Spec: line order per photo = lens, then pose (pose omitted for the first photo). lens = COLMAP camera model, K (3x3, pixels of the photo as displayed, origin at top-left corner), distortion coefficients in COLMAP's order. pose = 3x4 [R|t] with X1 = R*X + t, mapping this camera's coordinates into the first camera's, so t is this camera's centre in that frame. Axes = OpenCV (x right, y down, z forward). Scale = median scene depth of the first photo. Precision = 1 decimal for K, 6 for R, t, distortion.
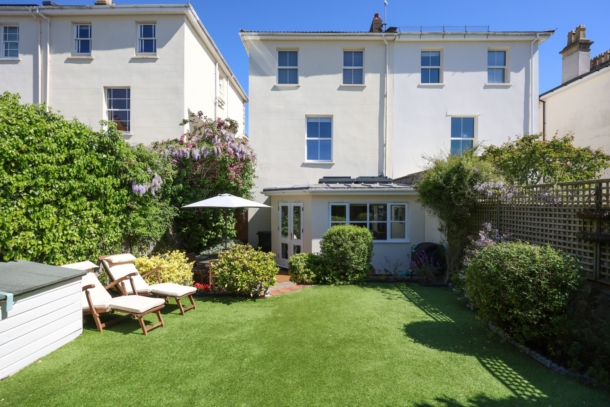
lens RADIAL K [[308.9, 0, 305.8], [0, 308.9, 204.3], [0, 0, 1]] dist [0.003742, -0.000513]
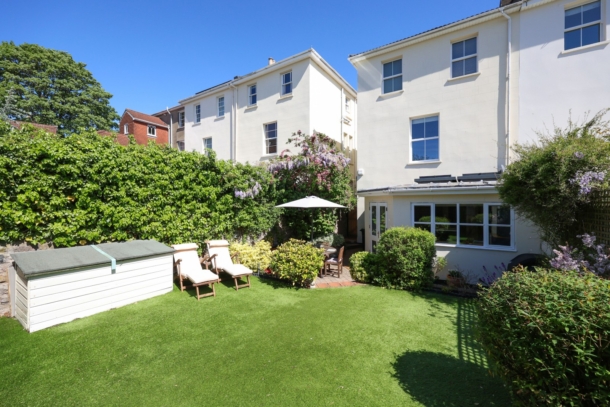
lens RADIAL K [[253.6, 0, 304.9], [0, 253.6, 203.4], [0, 0, 1]] dist [-0.001627, 0.000551]
pose [[0.842240, -0.002631, -0.539096, 0.240963], [0.002342, 0.999997, -0.001221, -0.003990], [0.539097, -0.000234, 0.842243, 0.145505]]
